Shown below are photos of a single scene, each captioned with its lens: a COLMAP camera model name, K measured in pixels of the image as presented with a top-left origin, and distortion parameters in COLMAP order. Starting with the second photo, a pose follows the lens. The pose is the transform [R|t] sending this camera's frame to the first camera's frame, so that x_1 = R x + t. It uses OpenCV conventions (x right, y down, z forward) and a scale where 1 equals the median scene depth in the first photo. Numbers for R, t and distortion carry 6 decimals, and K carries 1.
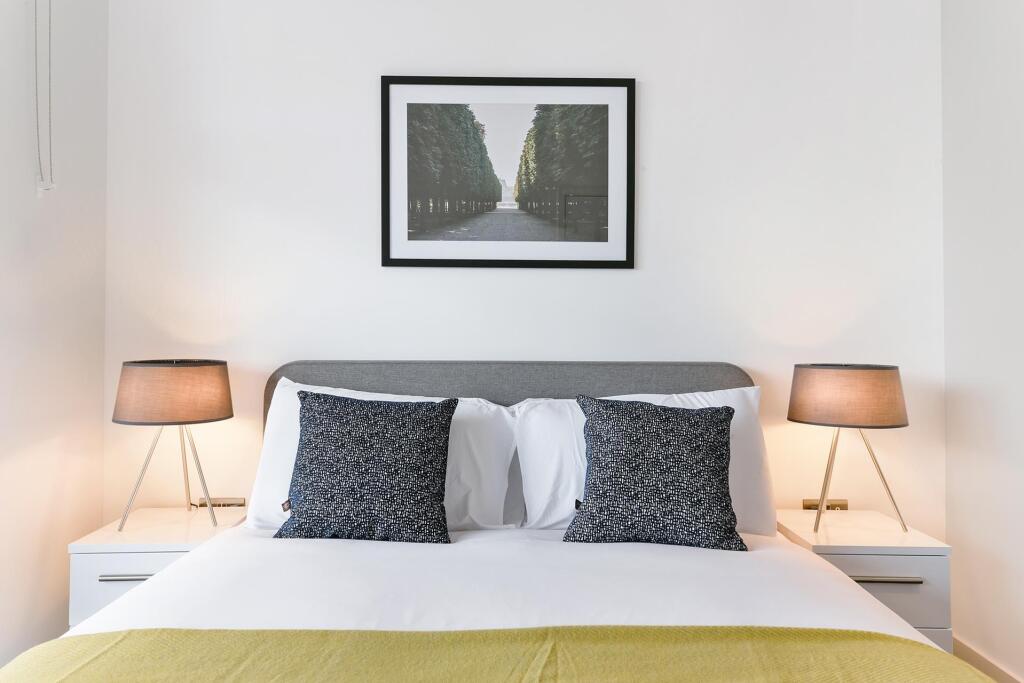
lens RADIAL K [[678.7, 0, 479.4], [0, 678.7, 327.7], [0, 0, 1]] dist [0.056121, 0.001558]
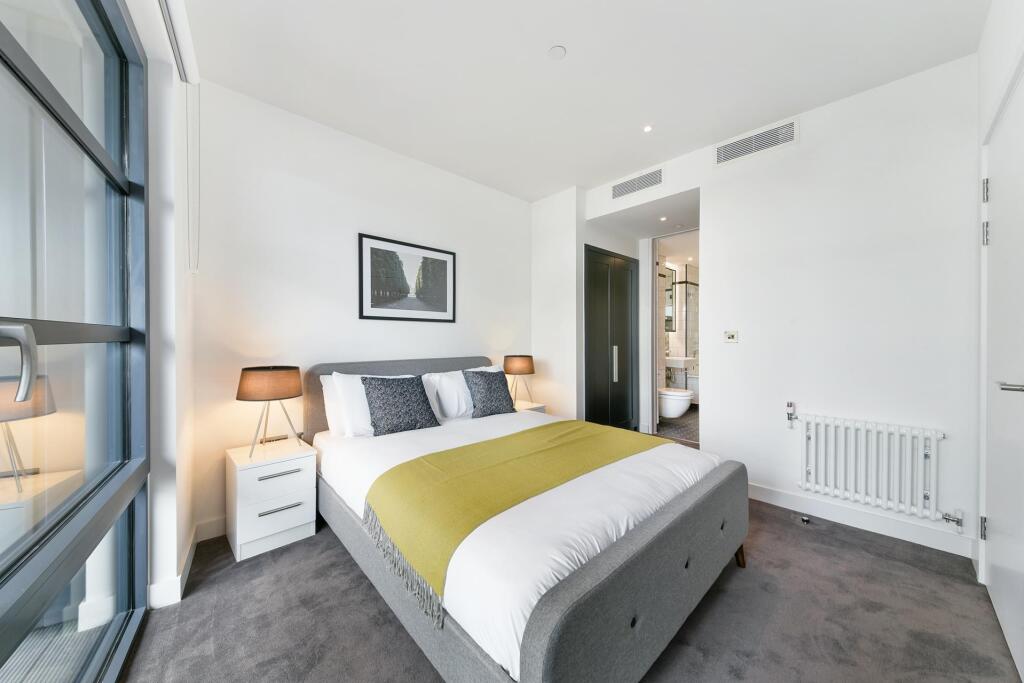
lens RADIAL K [[344.3, 0, 512.0], [0, 344.3, 341.5], [0, 0, 1]] dist [0.000597, 0.000026]
pose [[0.740315, -0.010198, 0.672183, -0.527019], [-0.002411, 0.999838, 0.017825, -0.038227], [-0.672256, -0.014817, 0.740170, -0.160689]]
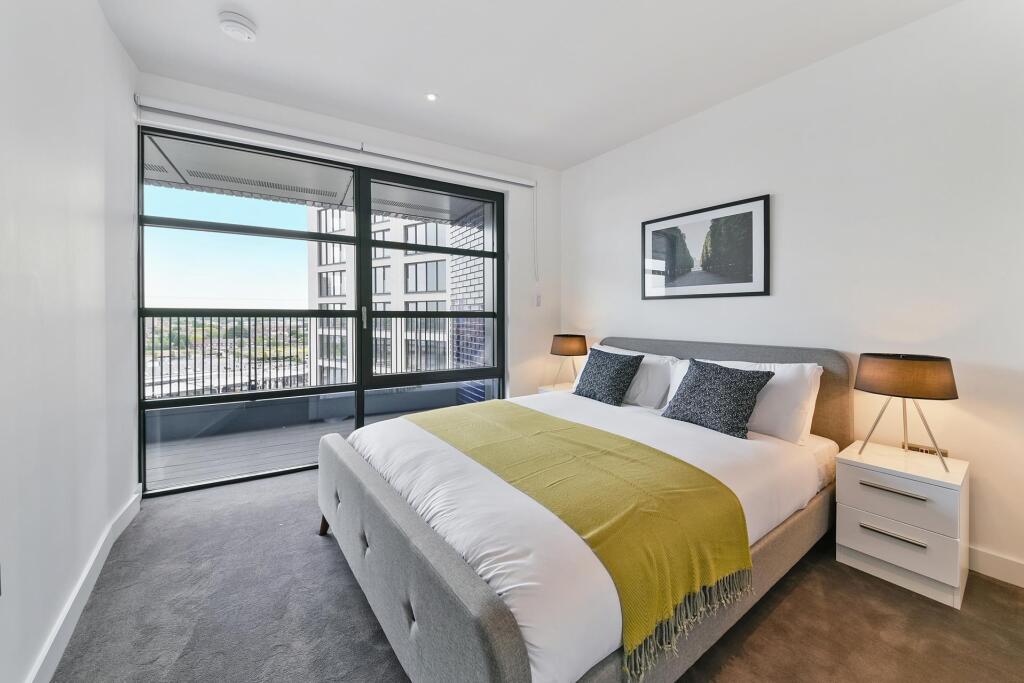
lens RADIAL K [[341.6, 0, 513.0], [0, 341.6, 318.9], [0, 0, 1]] dist [-0.000197, -0.000042]
pose [[0.633156, 0.004005, -0.774014, 0.509268], [0.003247, 0.999964, 0.007831, -0.033526], [0.774017, -0.007471, 0.633120, -0.131060]]
